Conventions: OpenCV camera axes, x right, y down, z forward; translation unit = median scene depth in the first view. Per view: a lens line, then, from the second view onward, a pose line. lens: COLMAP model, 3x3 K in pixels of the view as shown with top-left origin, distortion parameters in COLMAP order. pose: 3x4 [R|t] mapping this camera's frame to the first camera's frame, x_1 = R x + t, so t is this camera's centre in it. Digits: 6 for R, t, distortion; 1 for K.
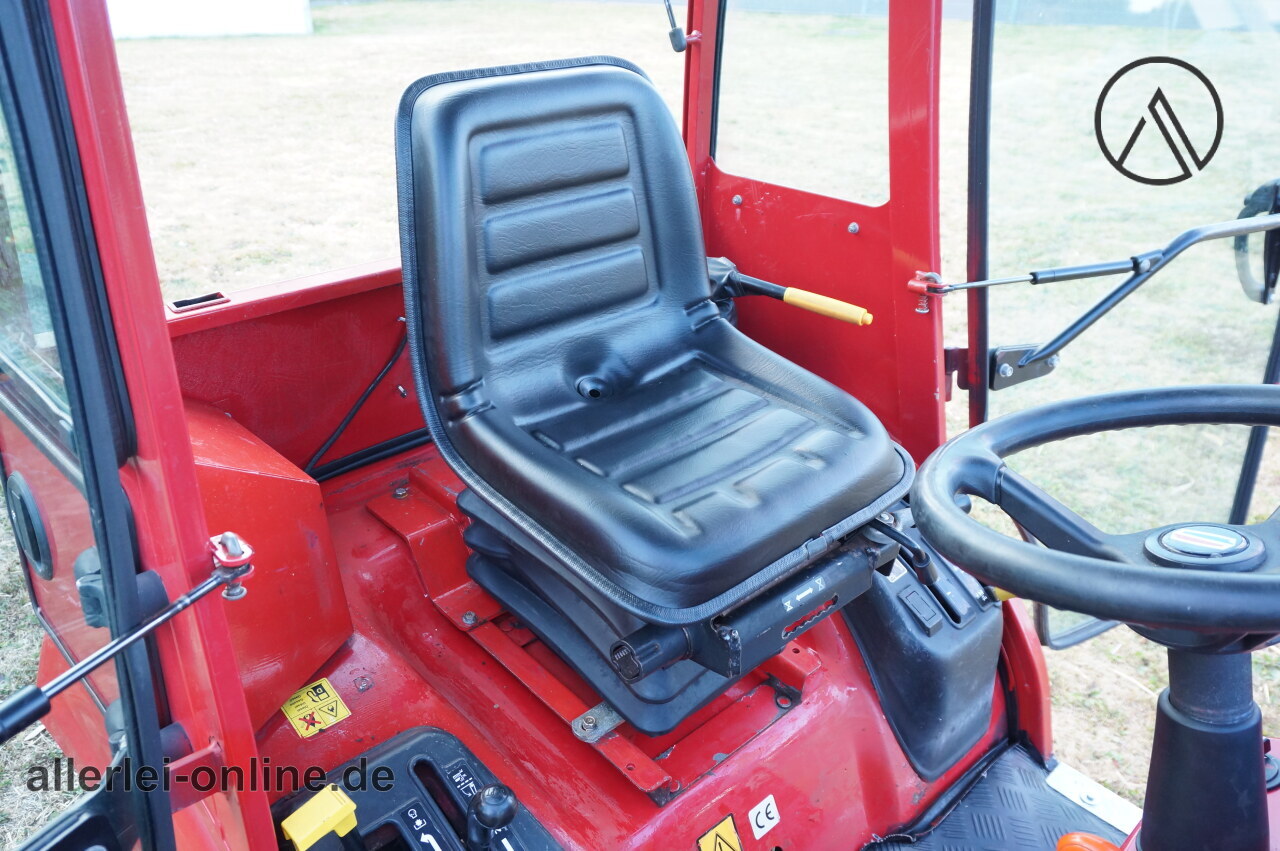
lens RADIAL K [[997.2, 0, 636.8], [0, 997.2, 416.5], [0, 0, 1]] dist [-0.005277, 0.006834]
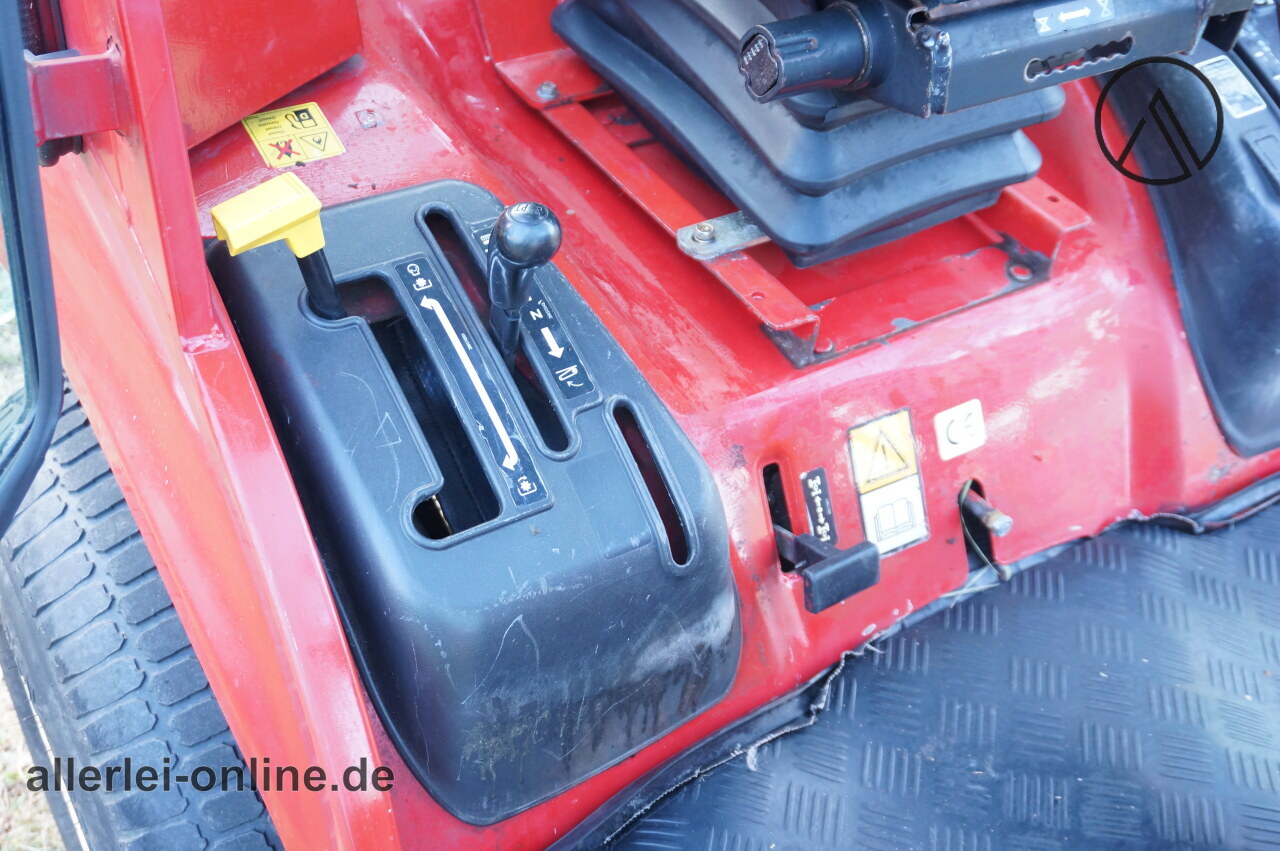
lens RADIAL K [[1460.1, 0, 642.0], [0, 1460.1, 425.9], [0, 0, 1]] dist [0.012624, 0.000000]
pose [[0.980640, 0.129017, -0.147307, 0.068375], [-0.100333, 0.977065, 0.187822, 0.256987], [0.168161, -0.169406, 0.971094, 0.054852]]
